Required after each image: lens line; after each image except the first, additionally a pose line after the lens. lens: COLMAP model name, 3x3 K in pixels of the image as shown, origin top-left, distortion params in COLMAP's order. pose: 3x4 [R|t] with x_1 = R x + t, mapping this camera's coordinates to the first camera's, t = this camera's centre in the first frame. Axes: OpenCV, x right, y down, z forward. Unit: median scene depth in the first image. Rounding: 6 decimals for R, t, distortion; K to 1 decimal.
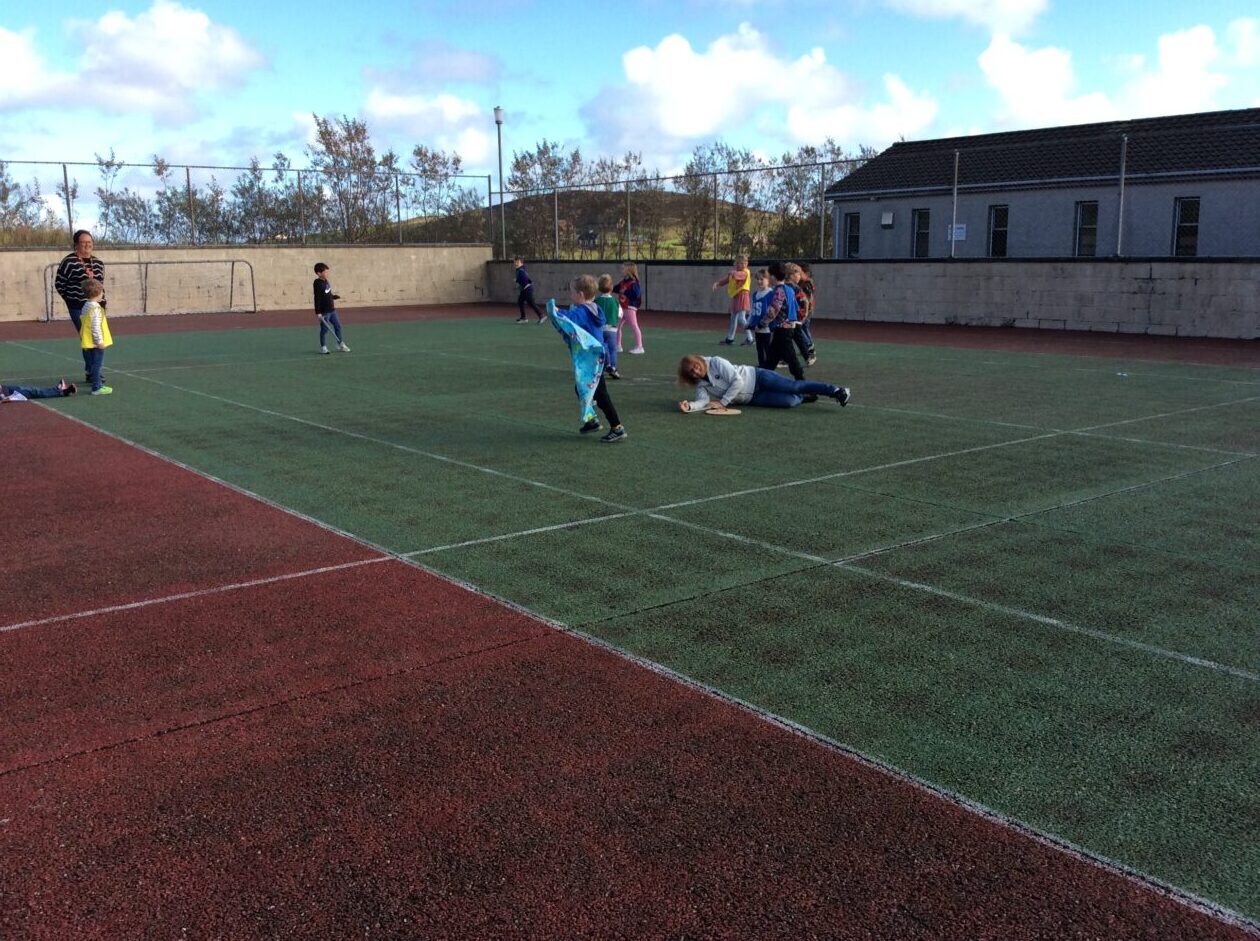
lens RADIAL K [[1149.6, 0, 625.0], [0, 1149.6, 449.3], [0, 0, 1]] dist [0.126964, -0.271724]
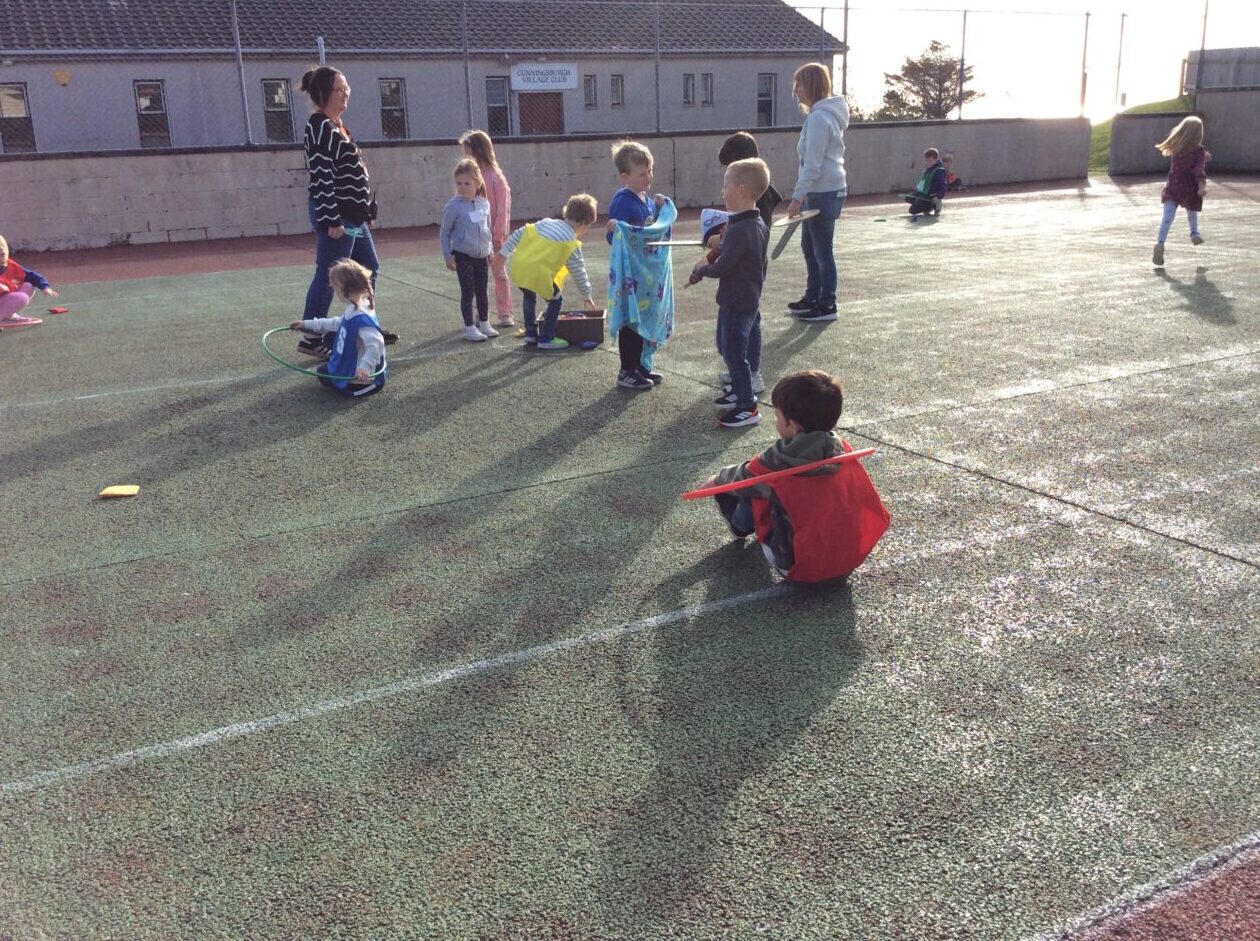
lens RADIAL K [[1149.6, 0, 625.0], [0, 1149.6, 449.3], [0, 0, 1]] dist [0.126964, -0.271724]
pose [[0.171791, -0.261251, 0.949861, -0.260708], [0.196712, 0.953874, 0.226778, -0.063706], [-0.965294, 0.147890, 0.215258, 0.403366]]
